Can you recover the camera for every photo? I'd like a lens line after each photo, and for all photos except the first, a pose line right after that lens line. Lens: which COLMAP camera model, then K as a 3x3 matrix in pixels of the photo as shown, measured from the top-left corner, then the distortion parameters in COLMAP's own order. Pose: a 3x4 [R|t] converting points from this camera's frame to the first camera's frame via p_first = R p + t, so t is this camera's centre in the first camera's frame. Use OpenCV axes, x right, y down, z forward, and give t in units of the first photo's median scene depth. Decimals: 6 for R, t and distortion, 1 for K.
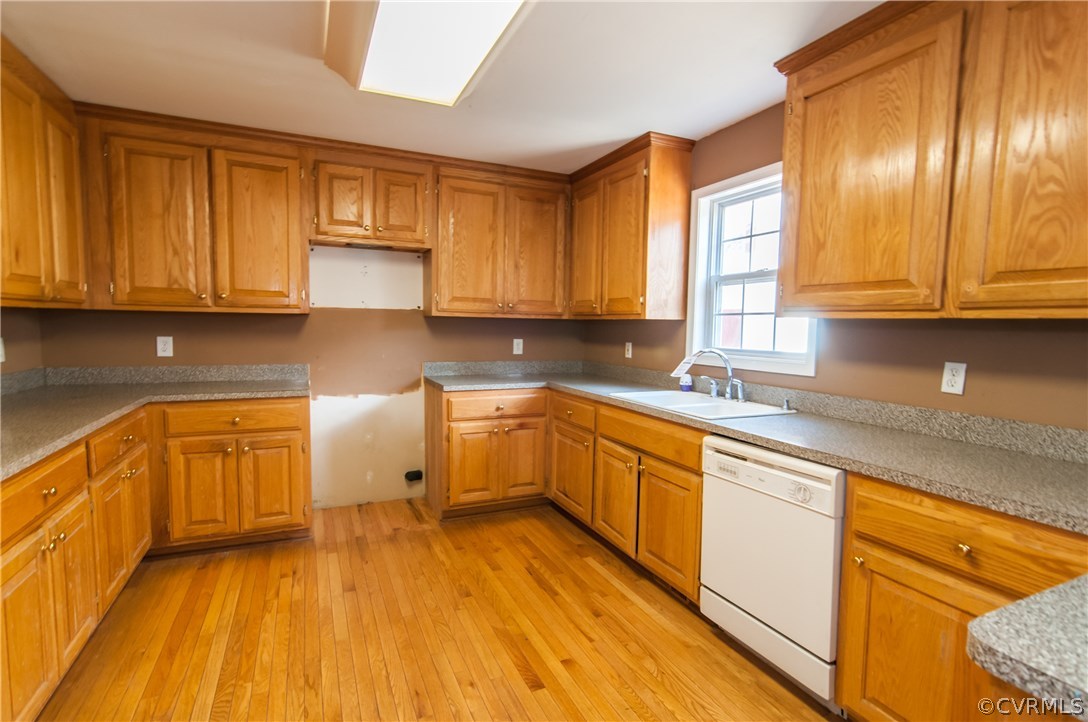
lens RADIAL K [[527.1, 0, 544.3], [0, 527.1, 362.9], [0, 0, 1]] dist [0.001246, 0.001851]
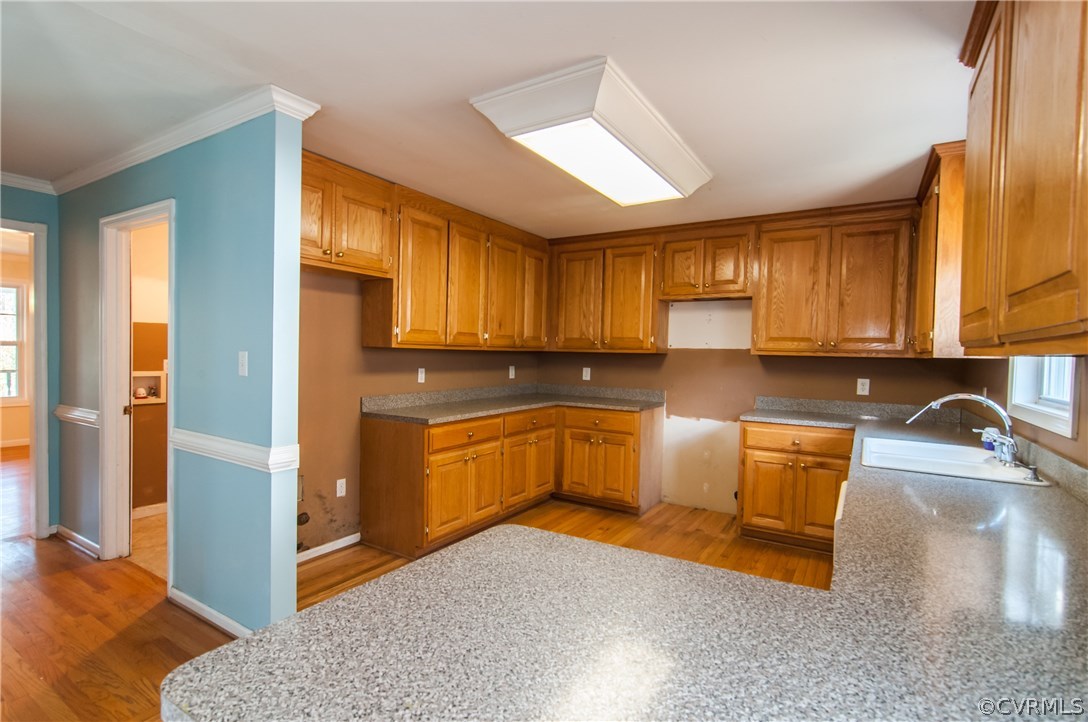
lens RADIAL K [[527.1, 0, 552.2], [0, 527.1, 361.0], [0, 0, 1]] dist [0.001246, 0.001851]
pose [[0.561192, 0.008519, -0.827642, 0.556972], [-0.072947, 0.996565, -0.039204, 0.000508], [0.824465, 0.082375, 0.559885, 0.013187]]
